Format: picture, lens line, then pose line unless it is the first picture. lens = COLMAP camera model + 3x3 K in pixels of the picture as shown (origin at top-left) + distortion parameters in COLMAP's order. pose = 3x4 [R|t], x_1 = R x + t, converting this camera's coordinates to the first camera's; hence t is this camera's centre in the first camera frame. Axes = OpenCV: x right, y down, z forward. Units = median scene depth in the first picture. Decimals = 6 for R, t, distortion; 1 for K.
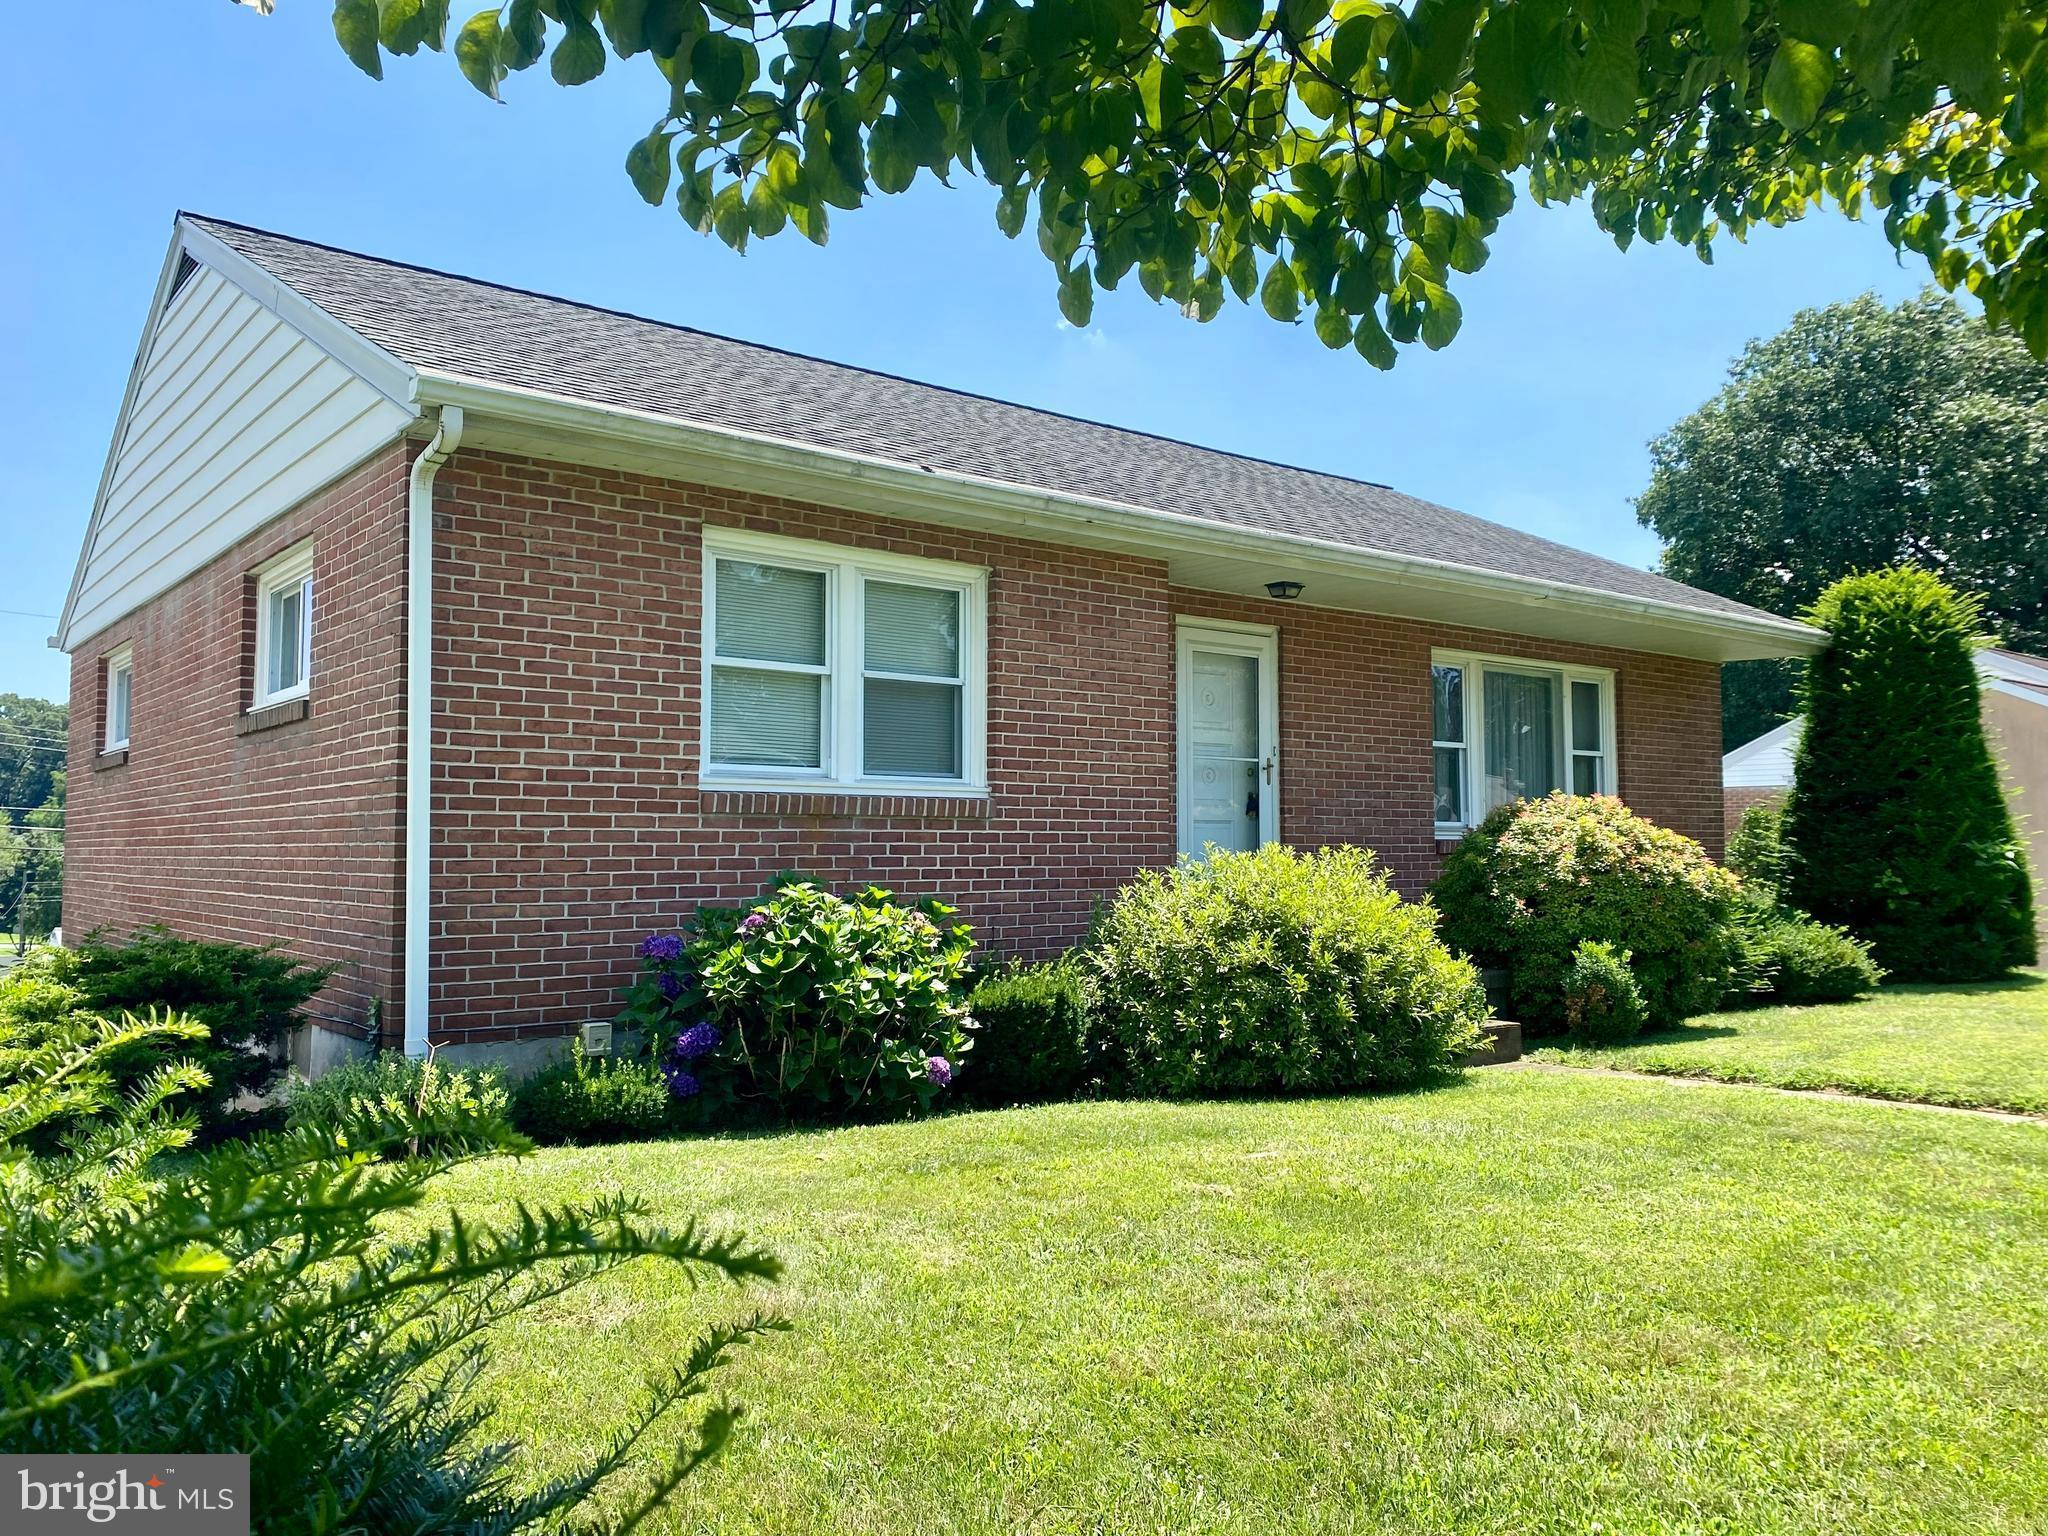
lens RADIAL K [[1540.9, 0, 1024.0], [0, 1540.9, 768.0], [0, 0, 1]] dist [0.011709, -0.128127]
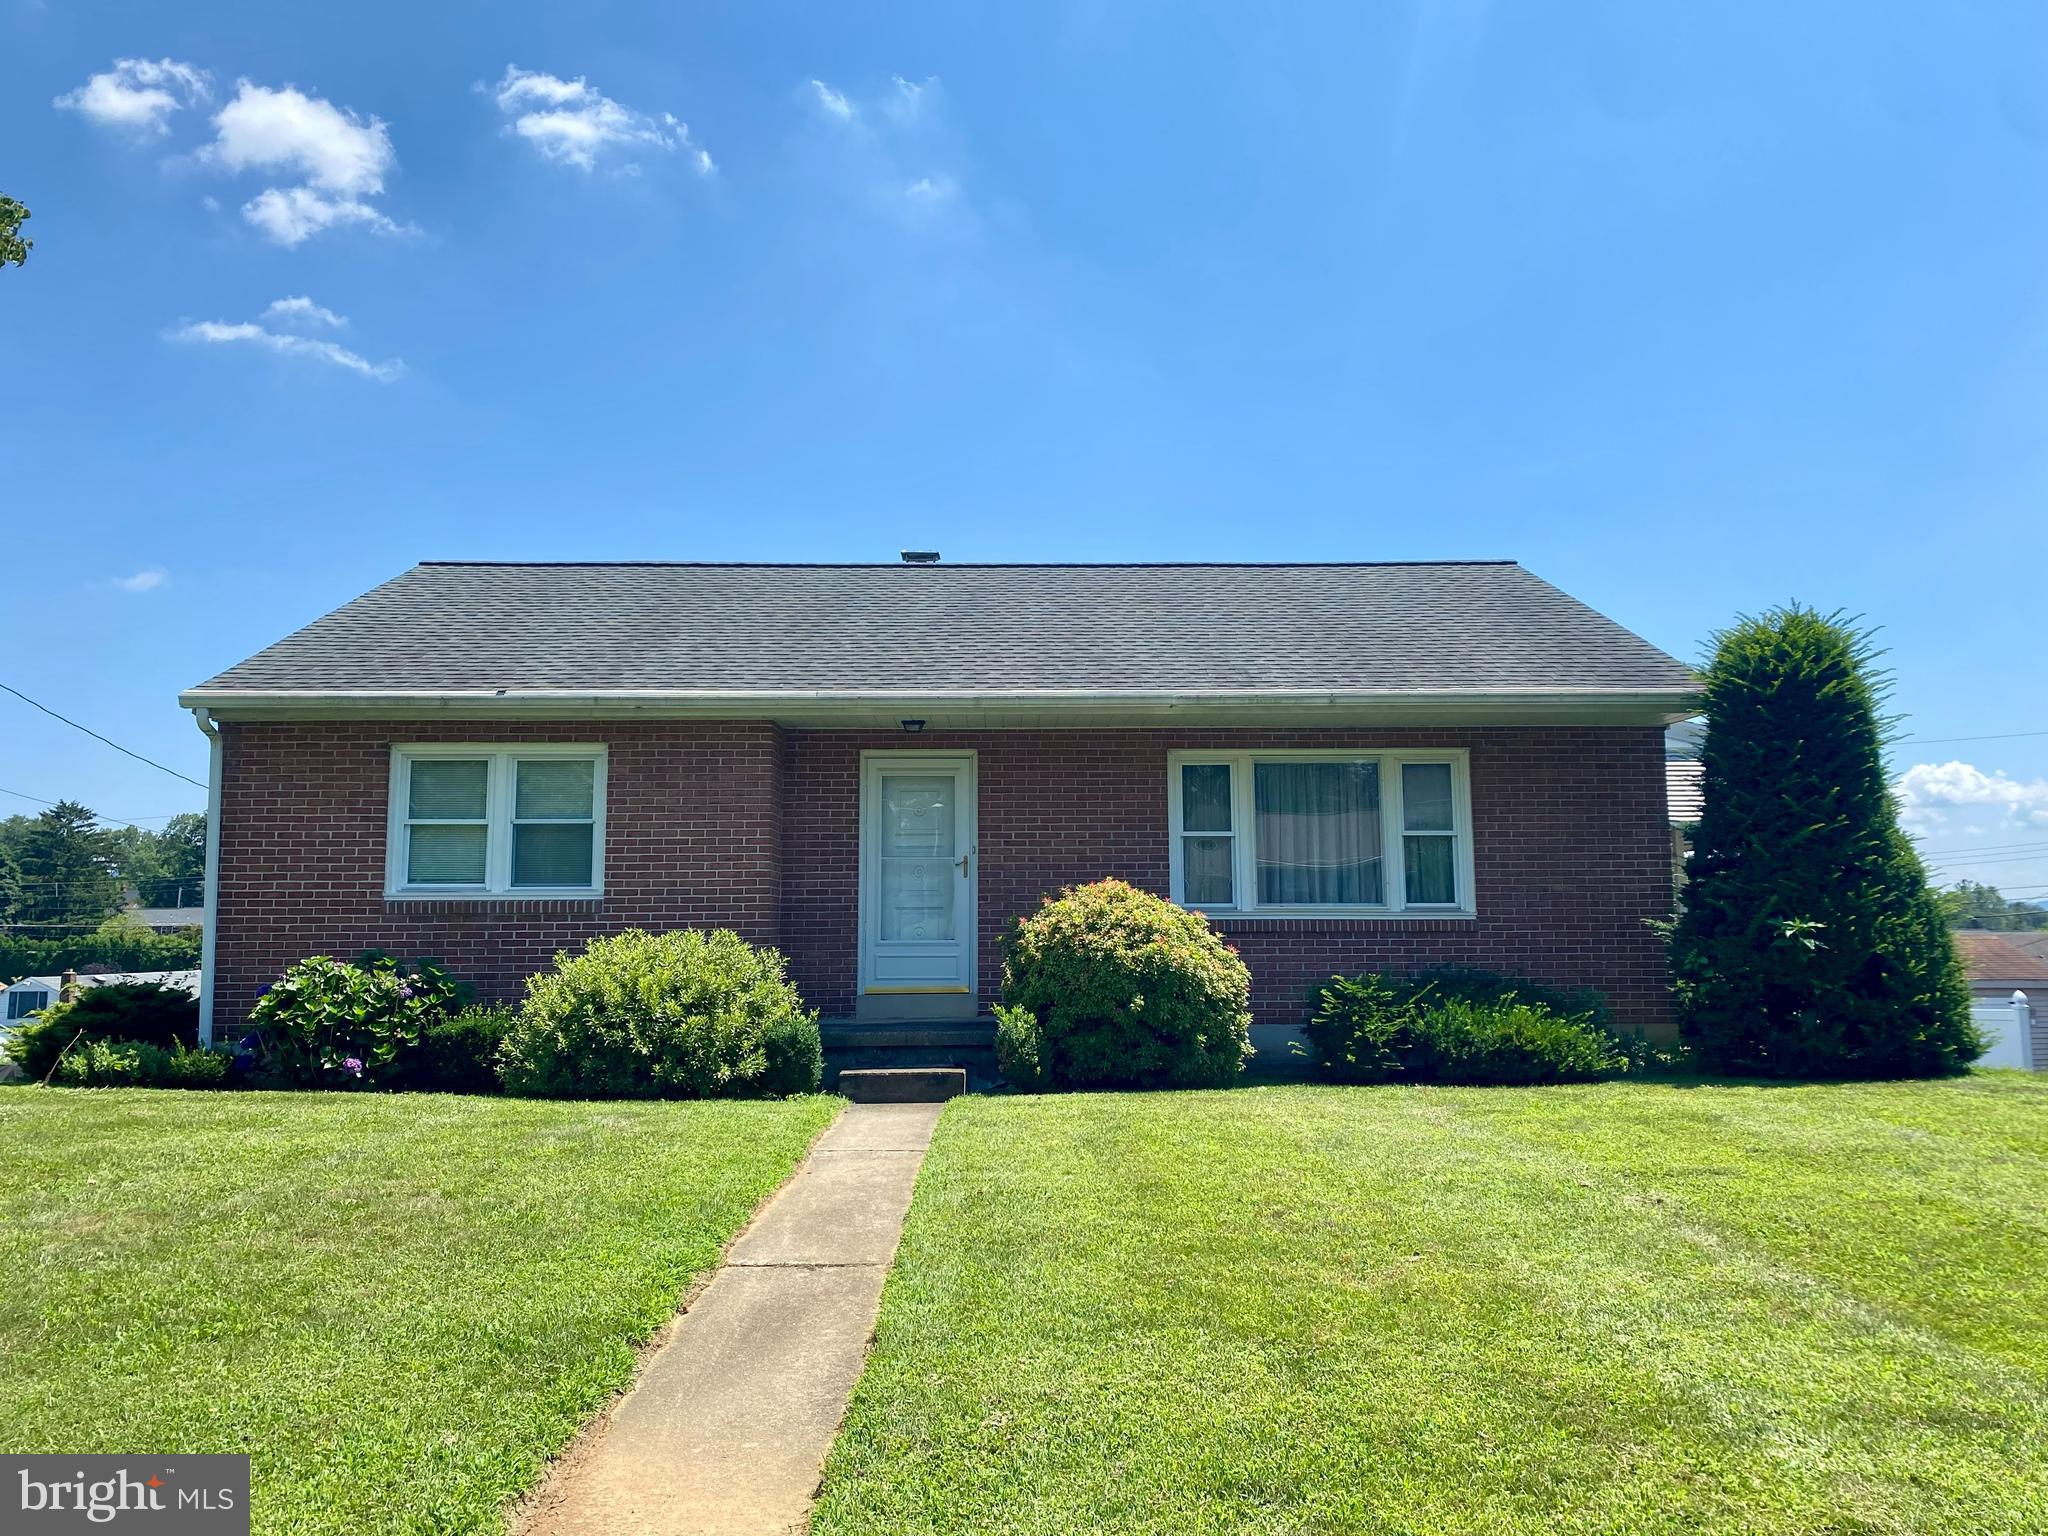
lens RADIAL K [[1558.0, 0, 993.4], [0, 1558.0, 759.8], [0, 0, 1]] dist [0.021178, 0.001858]
pose [[0.778234, -0.075718, -0.623393, 1.189508], [0.038099, 0.996569, -0.073482, 0.010374], [0.626818, 0.033435, 0.778448, 0.065549]]
